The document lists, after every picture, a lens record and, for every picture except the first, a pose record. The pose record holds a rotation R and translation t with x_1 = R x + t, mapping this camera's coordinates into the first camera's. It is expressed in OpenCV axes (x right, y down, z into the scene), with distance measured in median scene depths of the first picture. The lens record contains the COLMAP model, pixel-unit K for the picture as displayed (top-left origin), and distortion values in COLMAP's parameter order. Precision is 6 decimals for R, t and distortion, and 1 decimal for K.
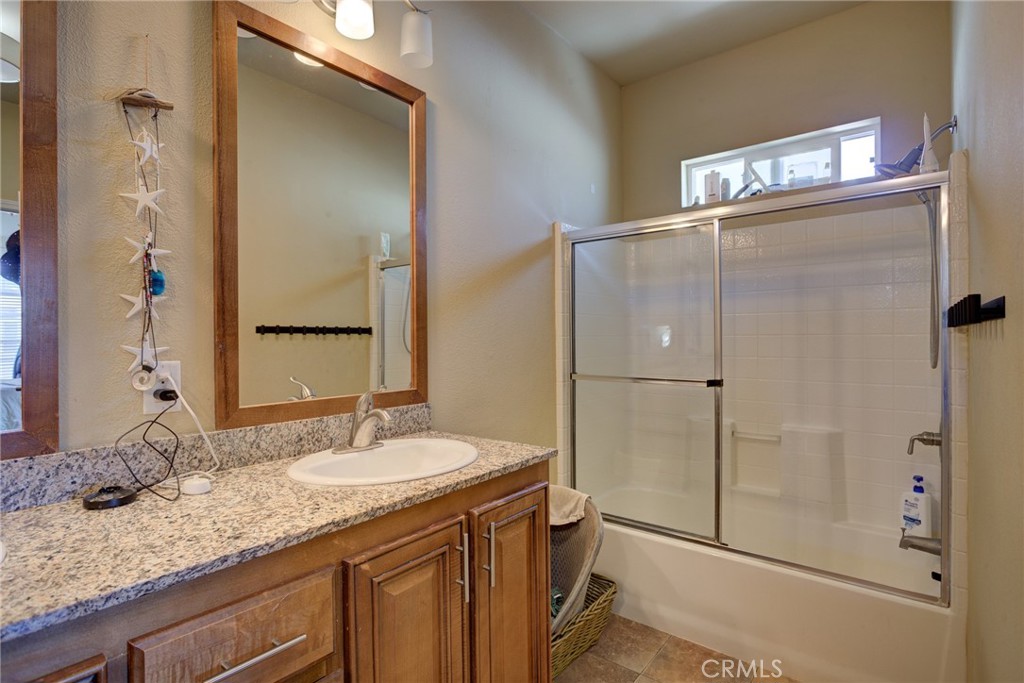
lens RADIAL K [[501.8, 0, 511.2], [0, 501.8, 339.4], [0, 0, 1]] dist [-0.016855, 0.006839]
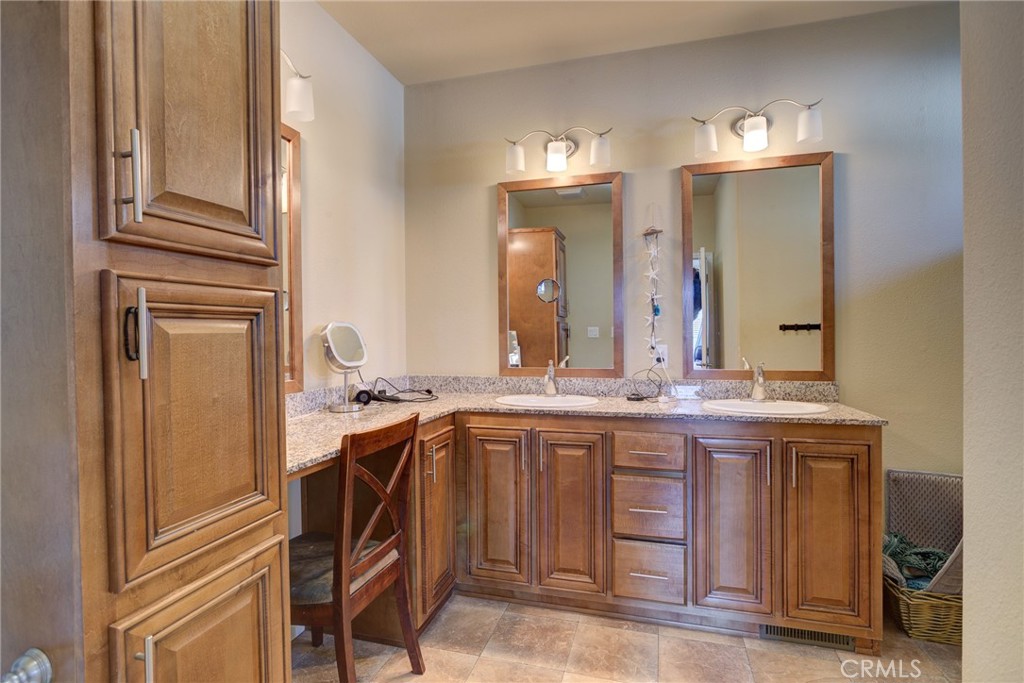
lens RADIAL K [[501.8, 0, 512.9], [0, 501.8, 340.7], [0, 0, 1]] dist [-0.016855, 0.006839]
pose [[0.380373, 0.009975, -0.924779, 1.167021], [0.002680, 0.999926, 0.011888, -0.004022], [0.924829, -0.007001, 0.380318, -0.483082]]
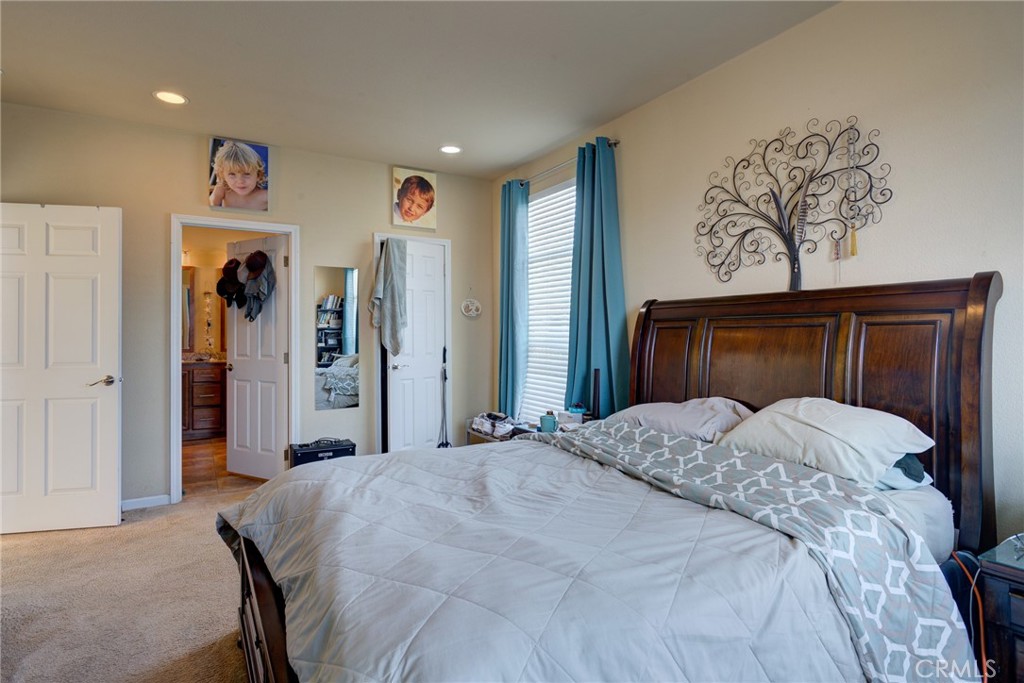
lens RADIAL K [[497.9, 0, 509.5], [0, 497.9, 340.6], [0, 0, 1]] dist [-0.014165, 0.004691]
pose [[0.947703, 0.017372, -0.318679, 4.314719], [-0.016198, 0.999849, 0.006333, -0.026117], [0.318741, -0.000840, 0.947841, -3.245408]]
